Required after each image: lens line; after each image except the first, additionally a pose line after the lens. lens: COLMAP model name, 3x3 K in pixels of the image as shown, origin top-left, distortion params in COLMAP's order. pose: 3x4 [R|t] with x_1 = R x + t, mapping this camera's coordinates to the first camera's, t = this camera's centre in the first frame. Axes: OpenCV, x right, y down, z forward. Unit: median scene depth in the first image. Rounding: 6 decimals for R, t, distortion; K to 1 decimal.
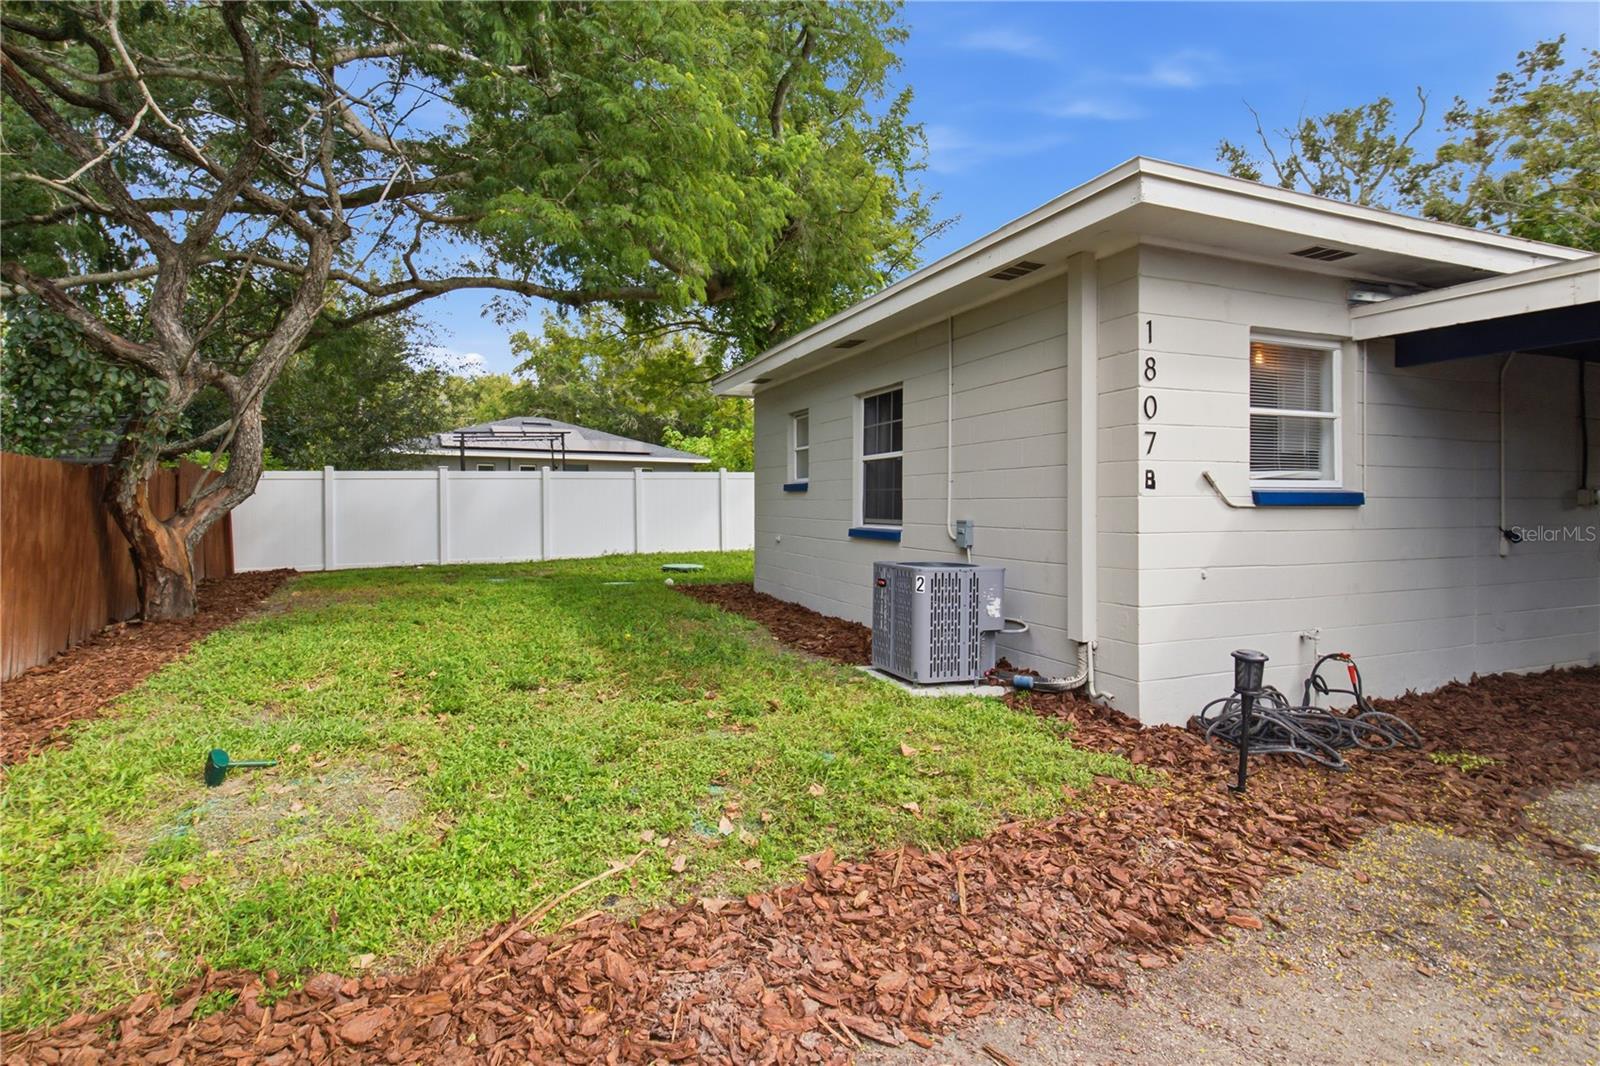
lens RADIAL K [[827.1, 0, 767.3], [0, 827.1, 492.6], [0, 0, 1]] dist [-0.002984, -0.003169]
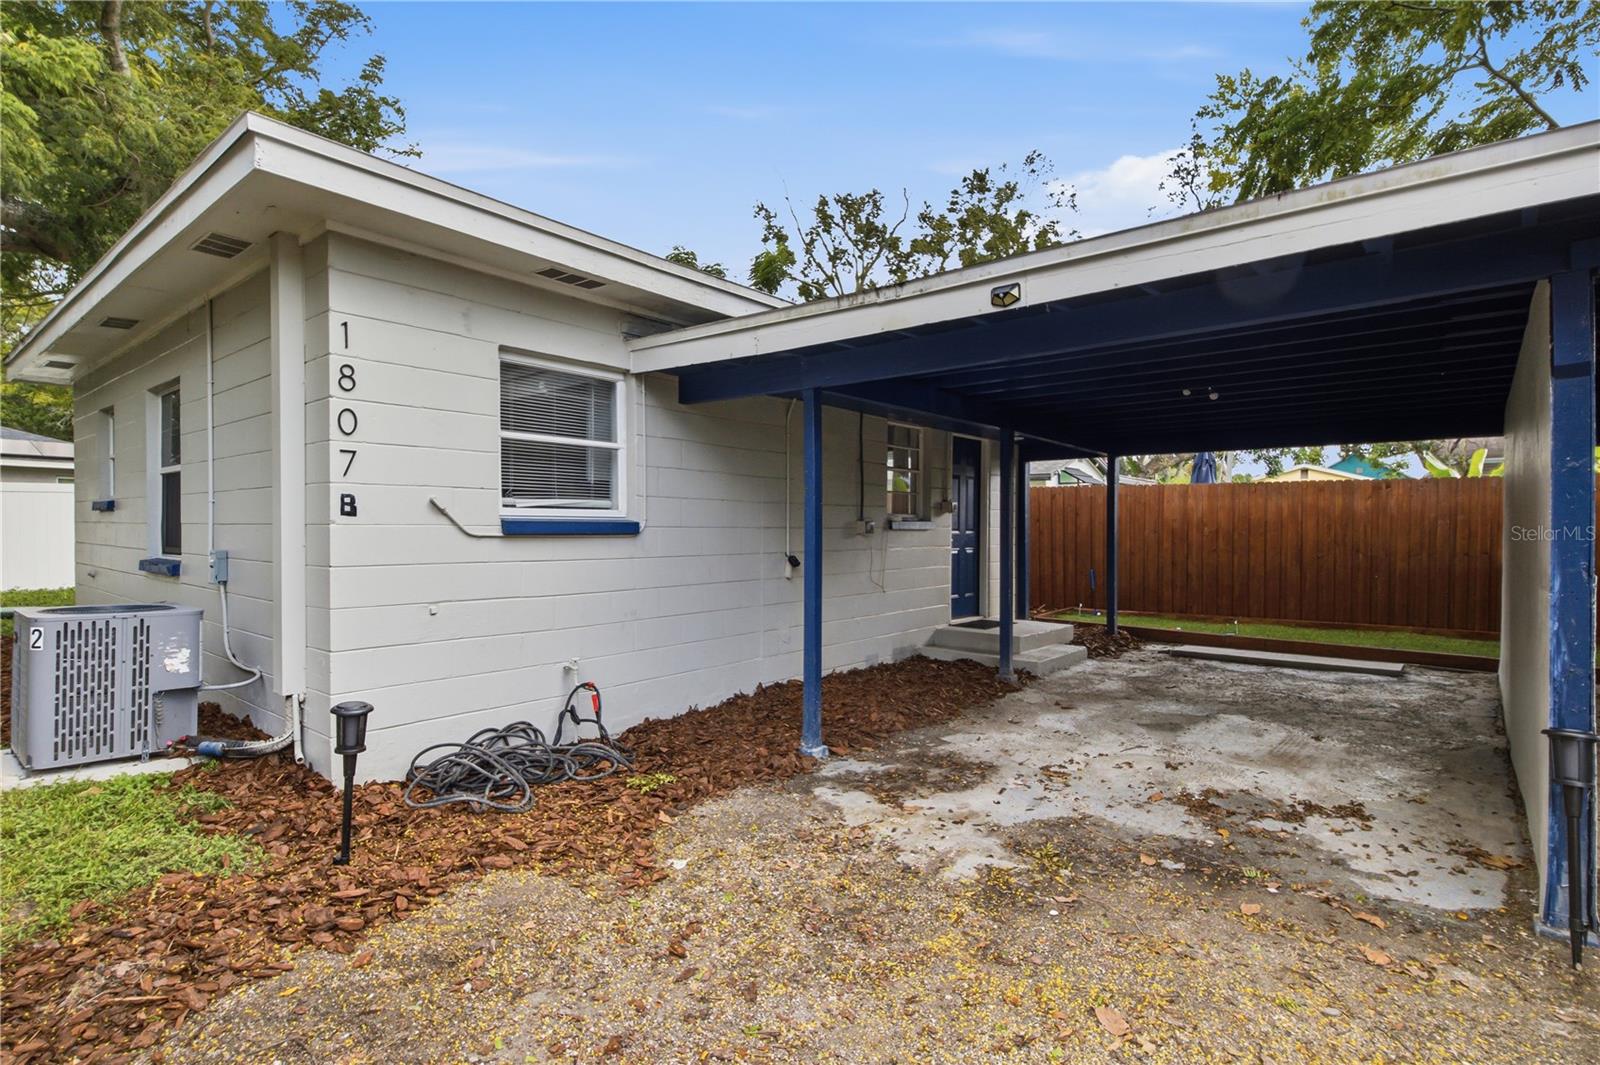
lens RADIAL K [[827.1, 0, 804.4], [0, 827.1, 535.4], [0, 0, 1]] dist [-0.002984, -0.003169]
pose [[0.865127, 0.001421, 0.501550, 0.405106], [-0.013958, 0.999677, 0.021244, -0.008699], [-0.501358, -0.025379, 0.864868, 0.003690]]
